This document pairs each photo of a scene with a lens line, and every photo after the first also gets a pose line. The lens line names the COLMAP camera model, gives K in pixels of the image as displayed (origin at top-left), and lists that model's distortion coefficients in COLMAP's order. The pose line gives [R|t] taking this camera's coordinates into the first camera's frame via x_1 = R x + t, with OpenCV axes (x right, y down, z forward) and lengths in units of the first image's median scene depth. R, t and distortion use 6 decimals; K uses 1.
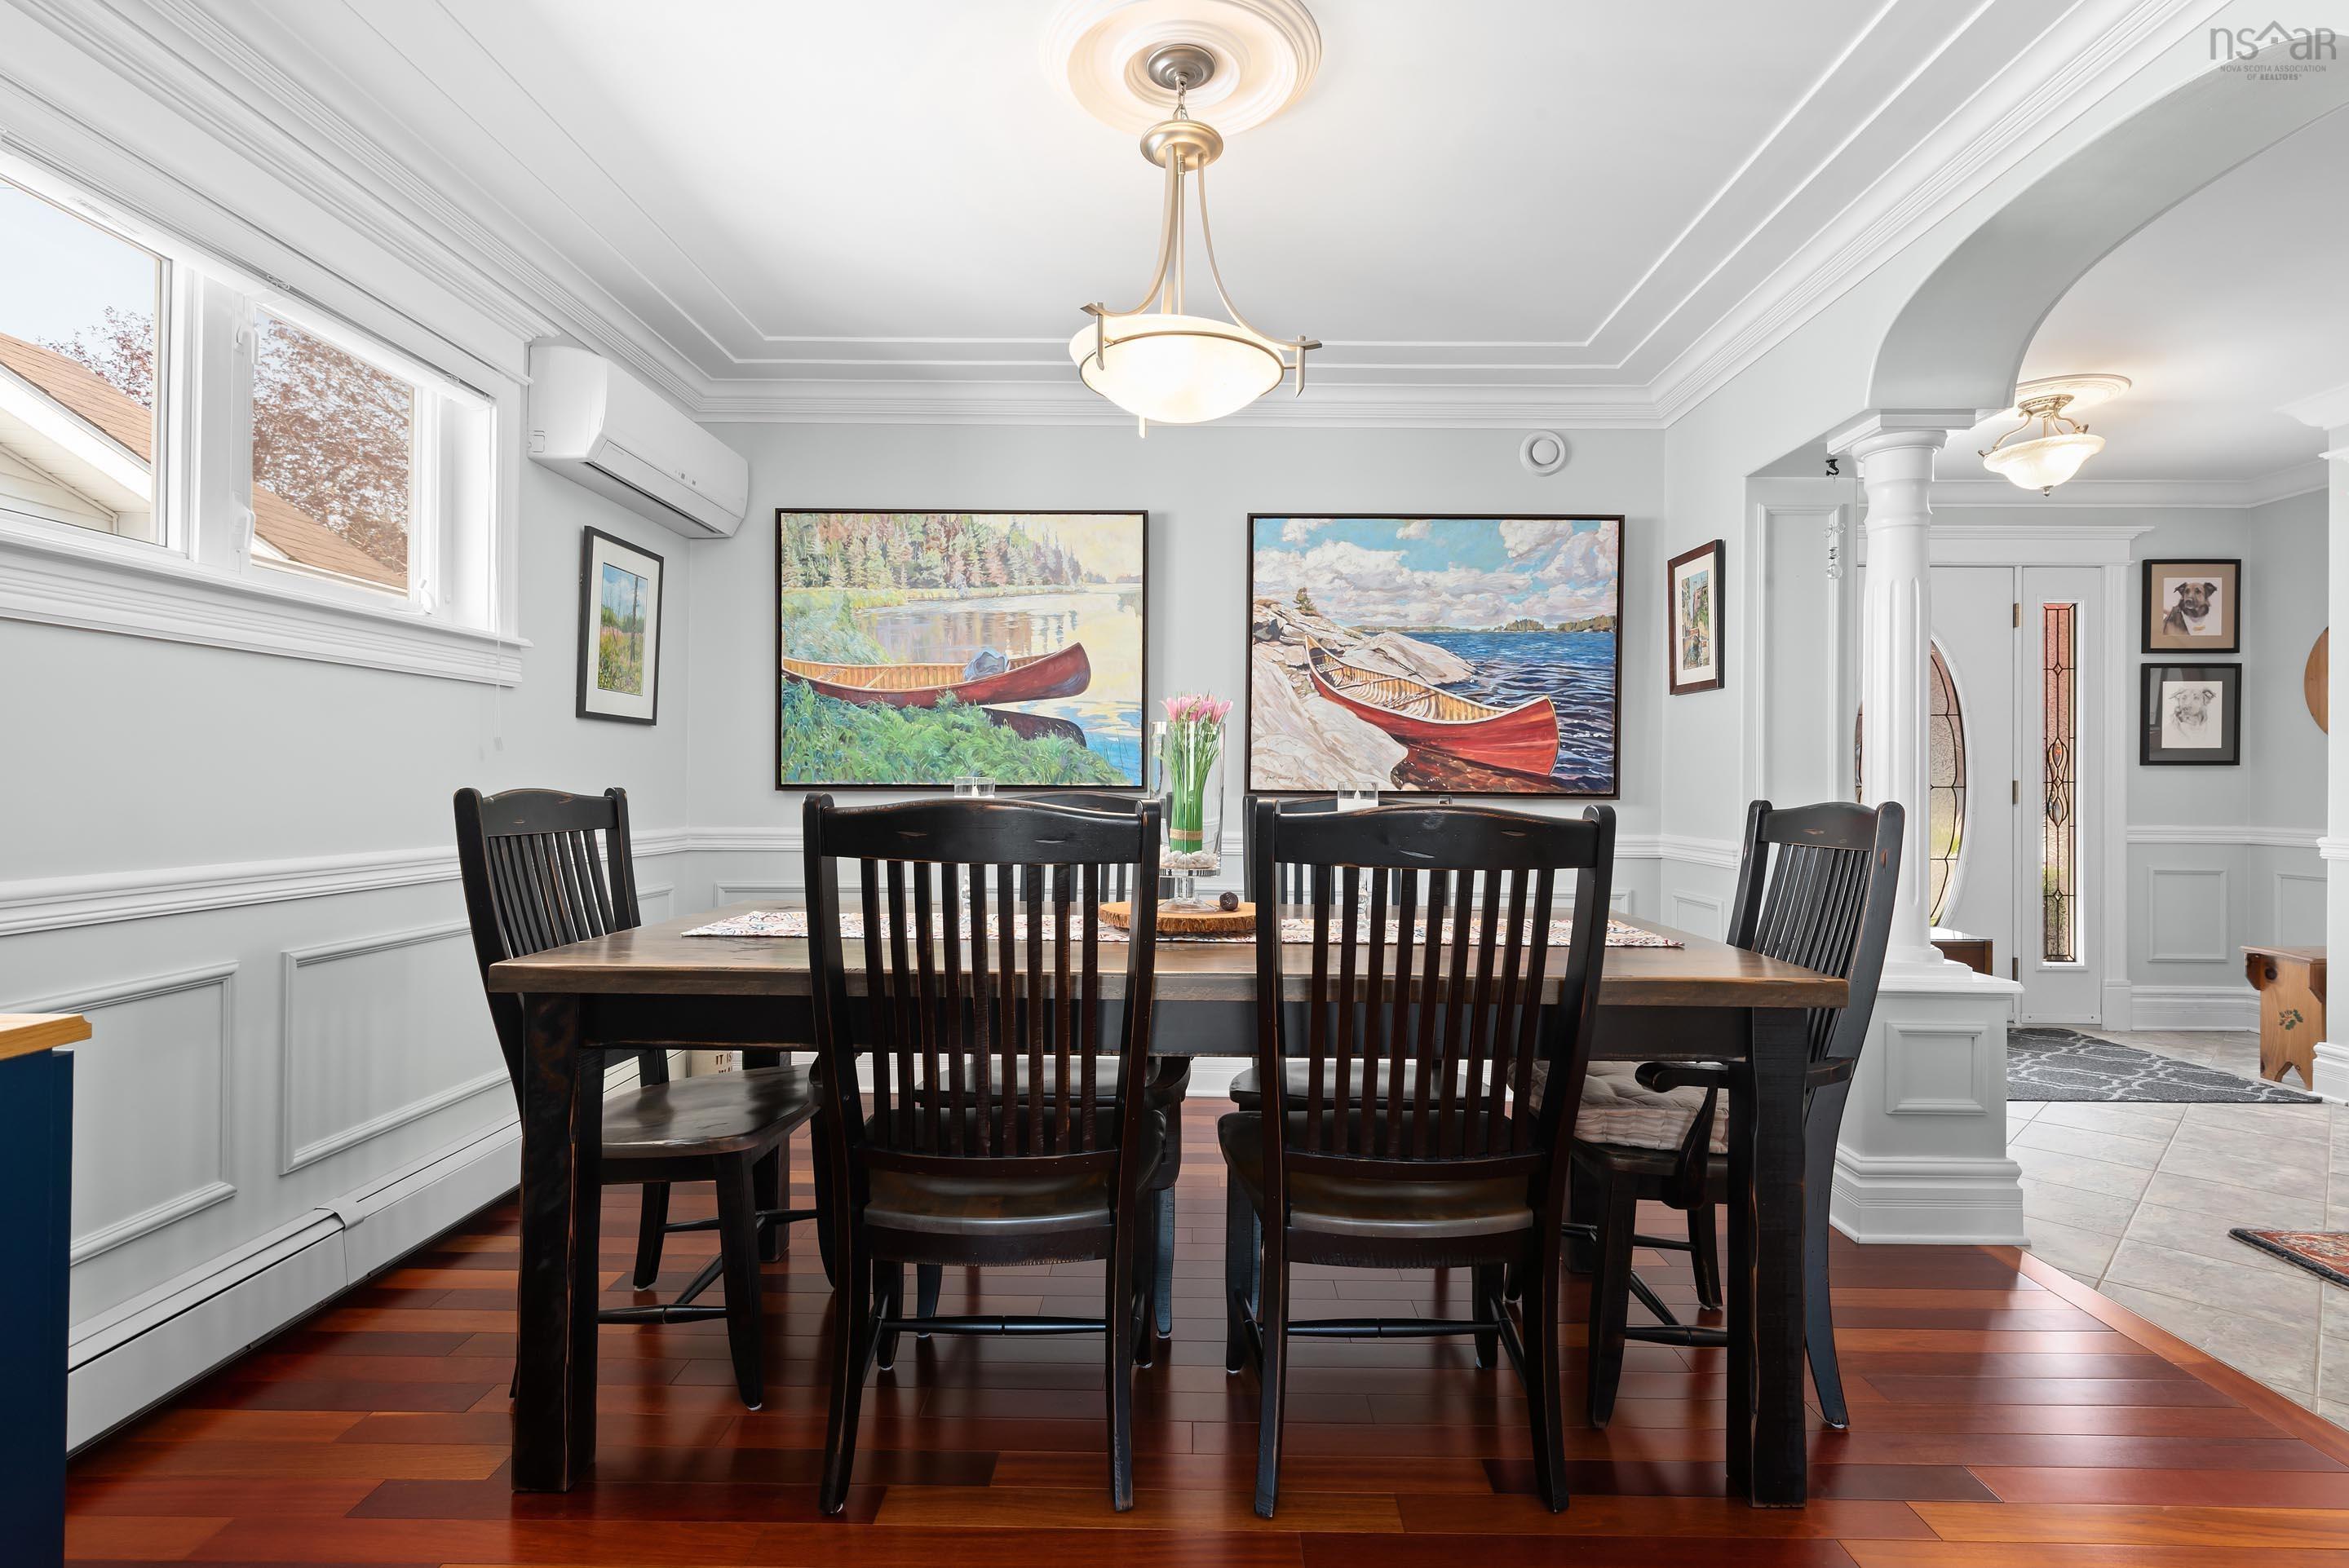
lens RADIAL K [[1146.1, 0, 1178.7], [0, 1146.1, 777.1], [0, 0, 1]] dist [0.015126, -0.003305]
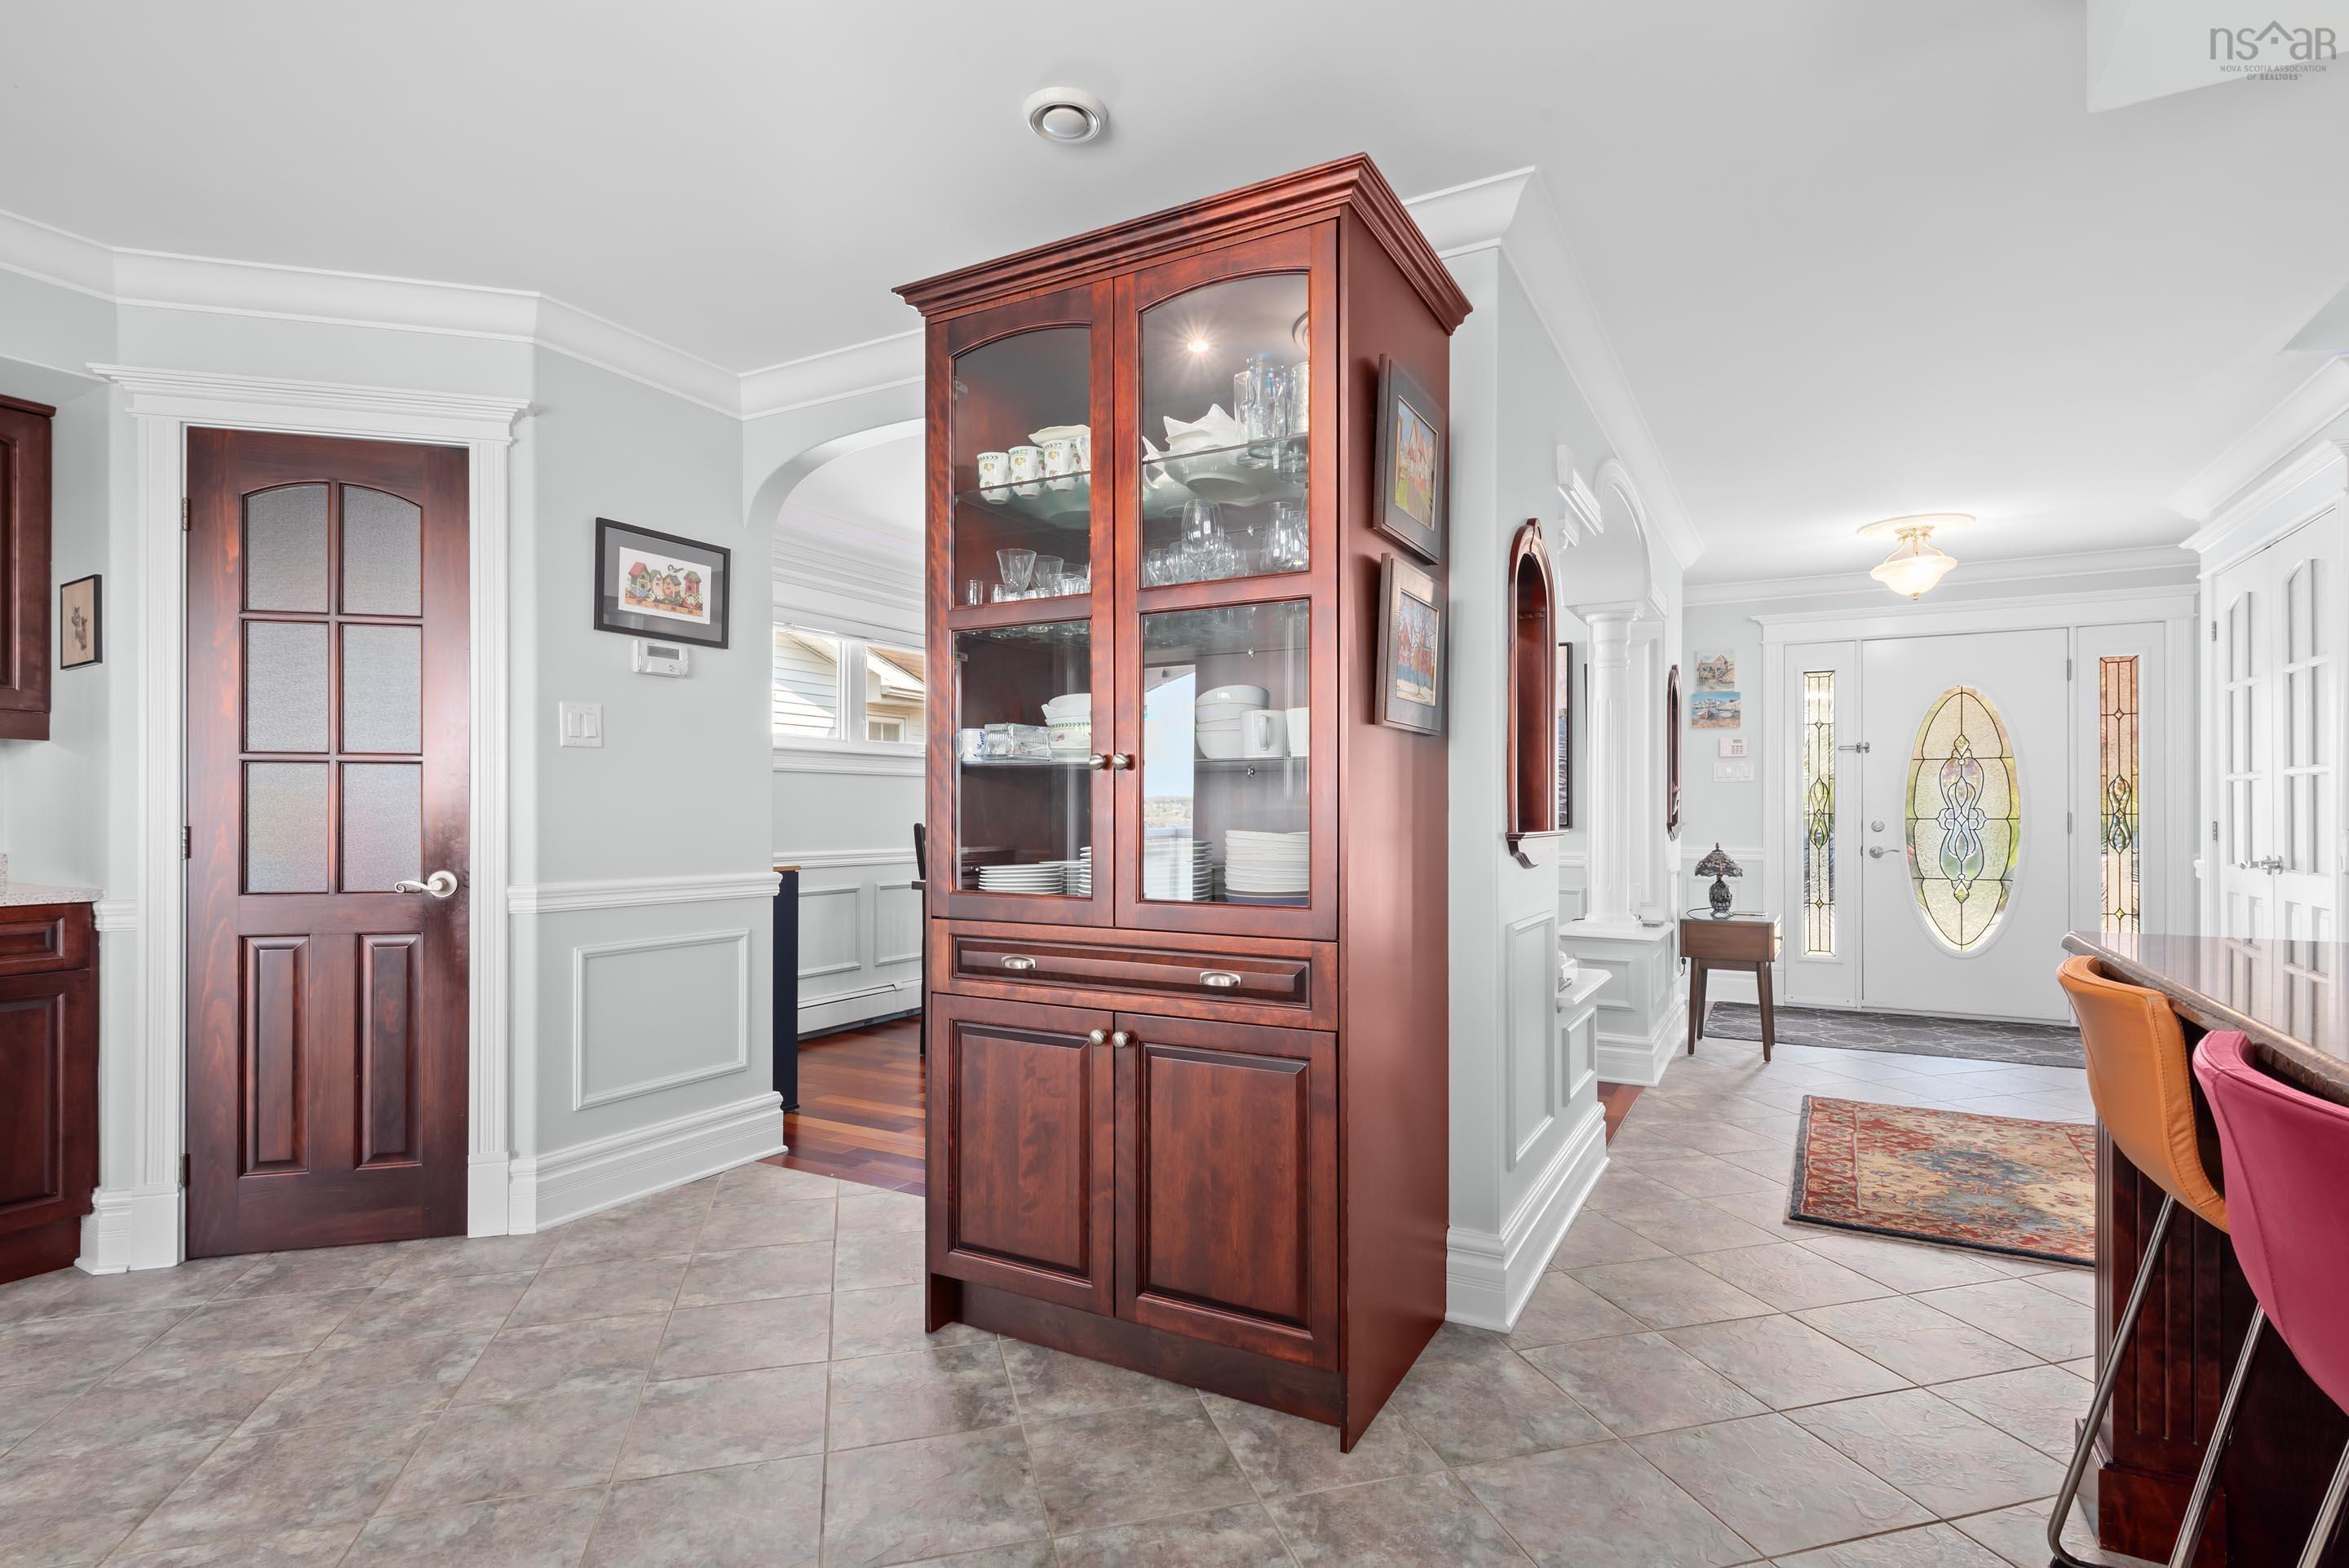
lens RADIAL K [[1146.1, 0, 1170.1], [0, 1146.1, 801.2], [0, 0, 1]] dist [0.015126, -0.003305]
pose [[0.875140, -0.012359, -0.483712, 0.640733], [0.009612, 0.999921, -0.008159, -0.009645], [0.483774, 0.002491, 0.875189, -0.579846]]
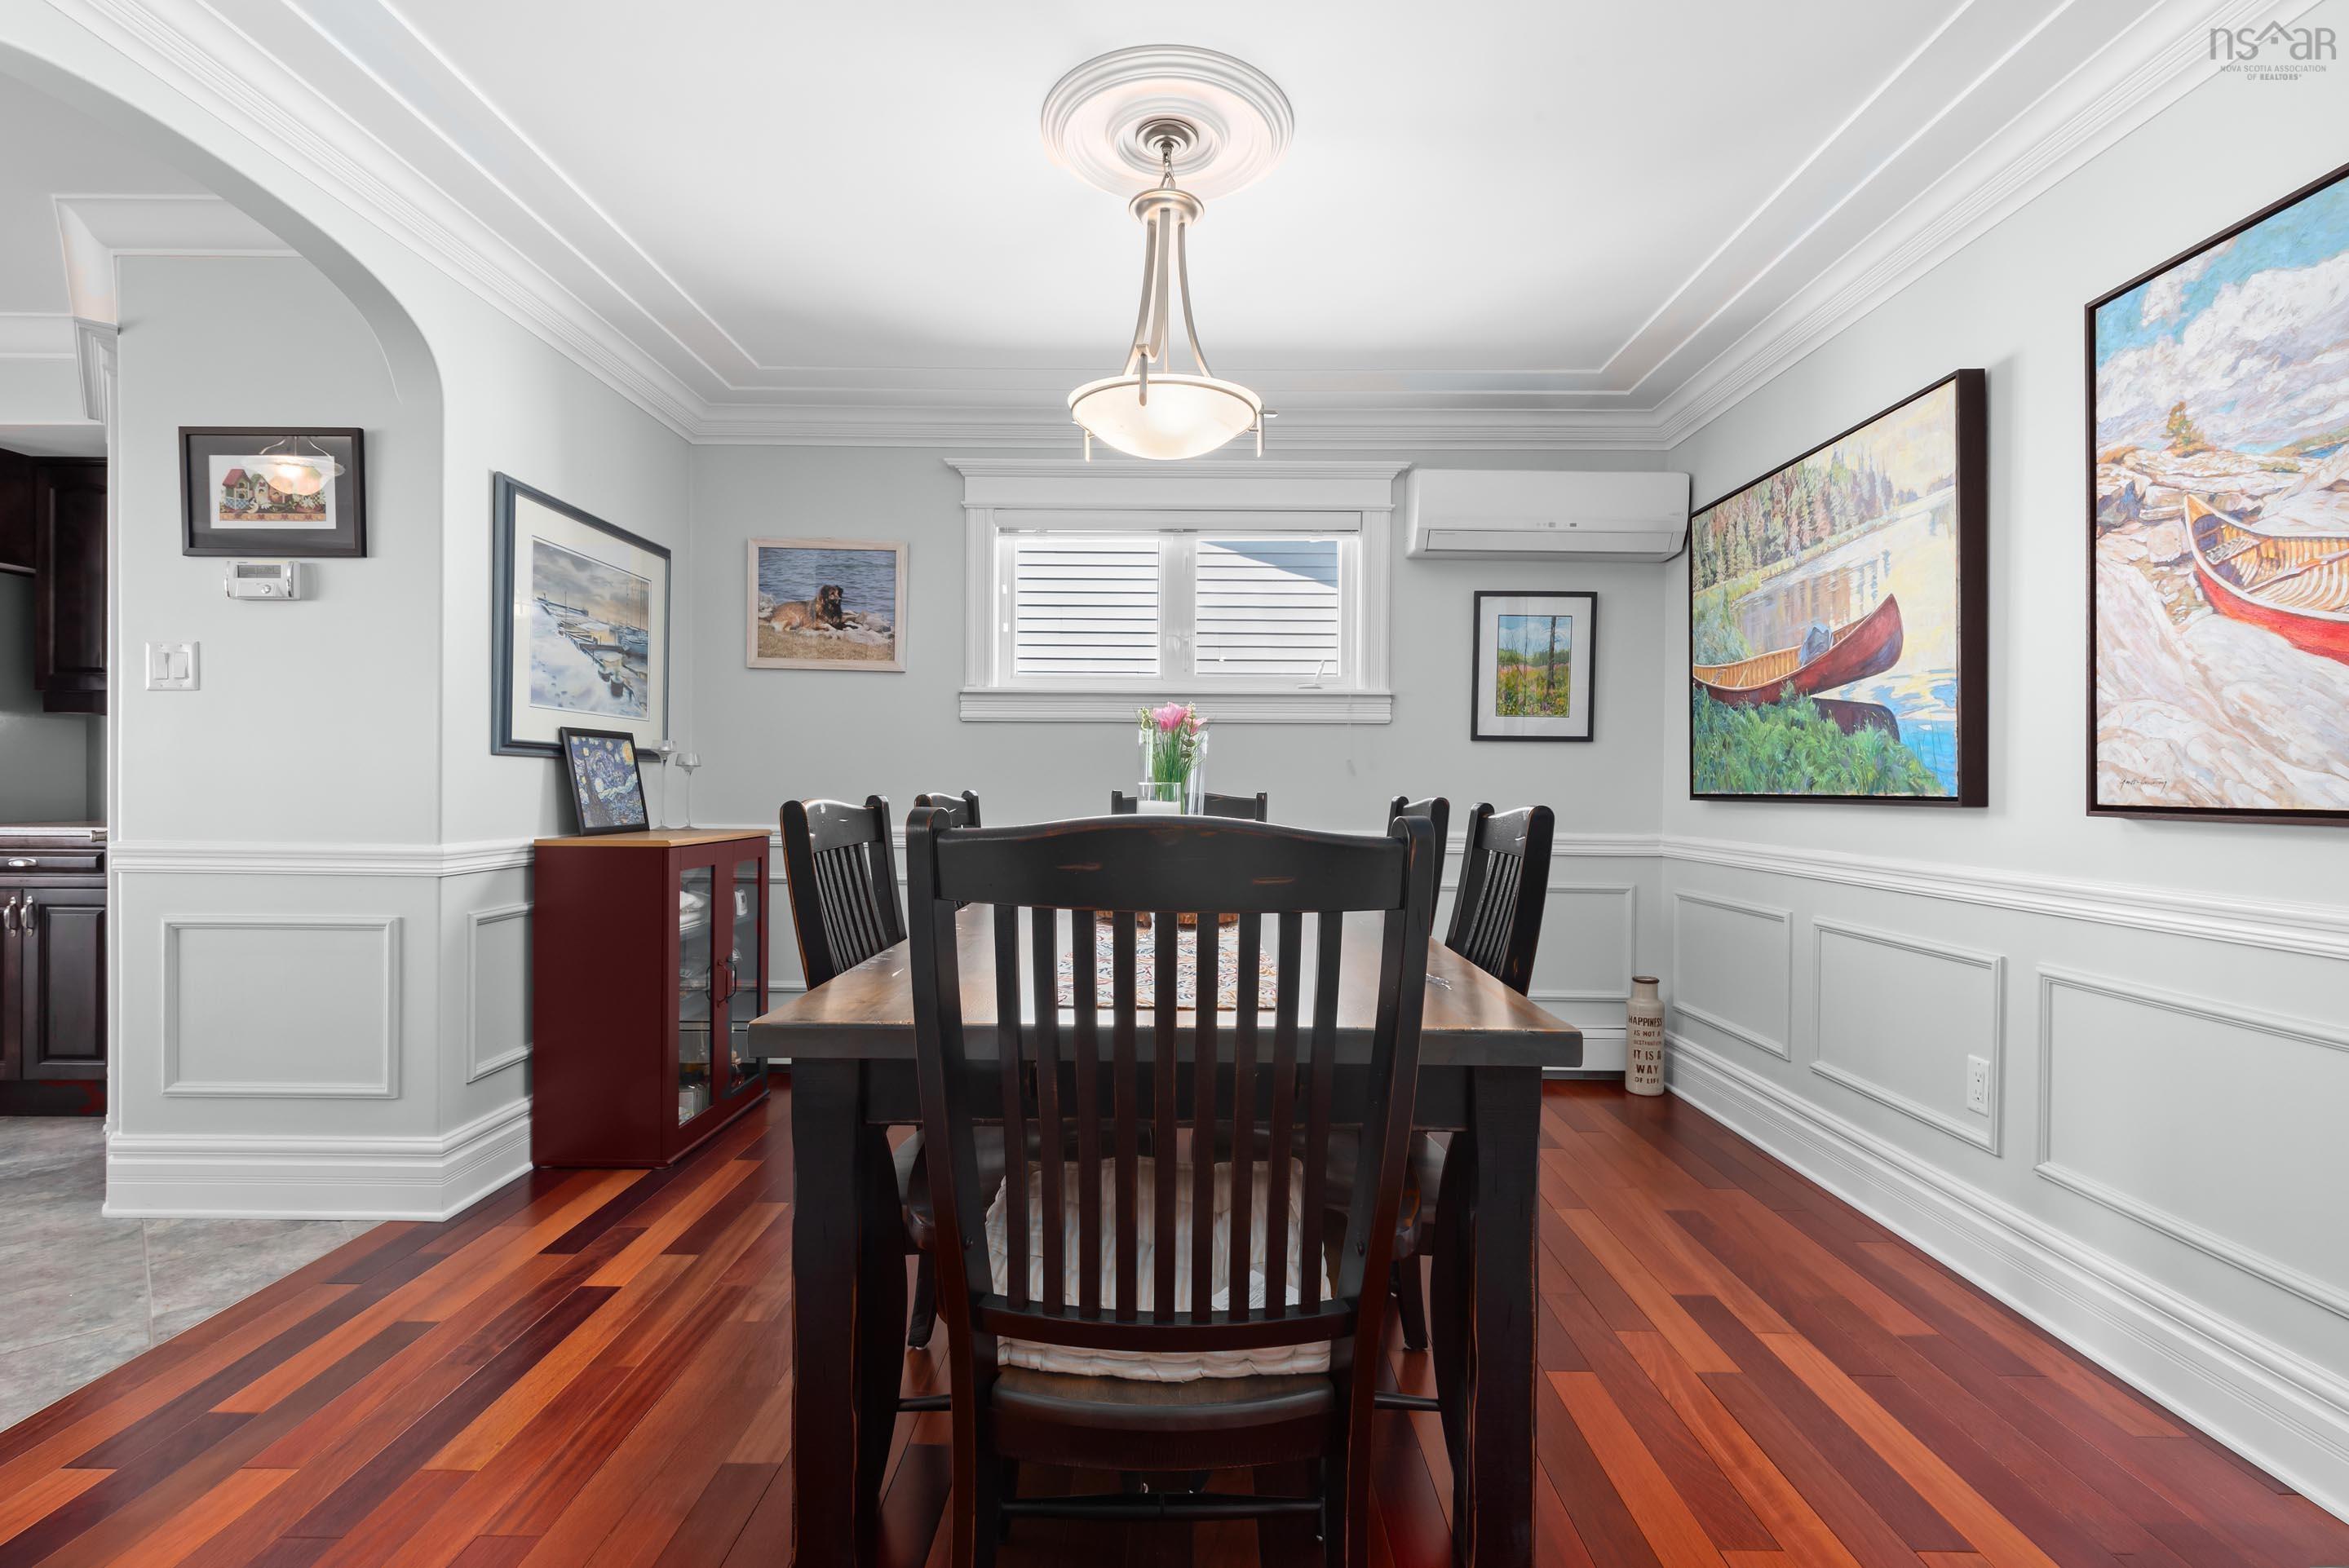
lens RADIAL K [[1102.0, 0, 1211.0], [0, 1102.0, 786.1], [0, 0, 1]] dist [0.006931, -0.003487]
pose [[0.013113, -0.006495, -0.999893, 0.586751], [-0.000454, 0.999979, -0.006502, 0.005797], [0.999914, 0.000539, 0.013110, 0.572326]]
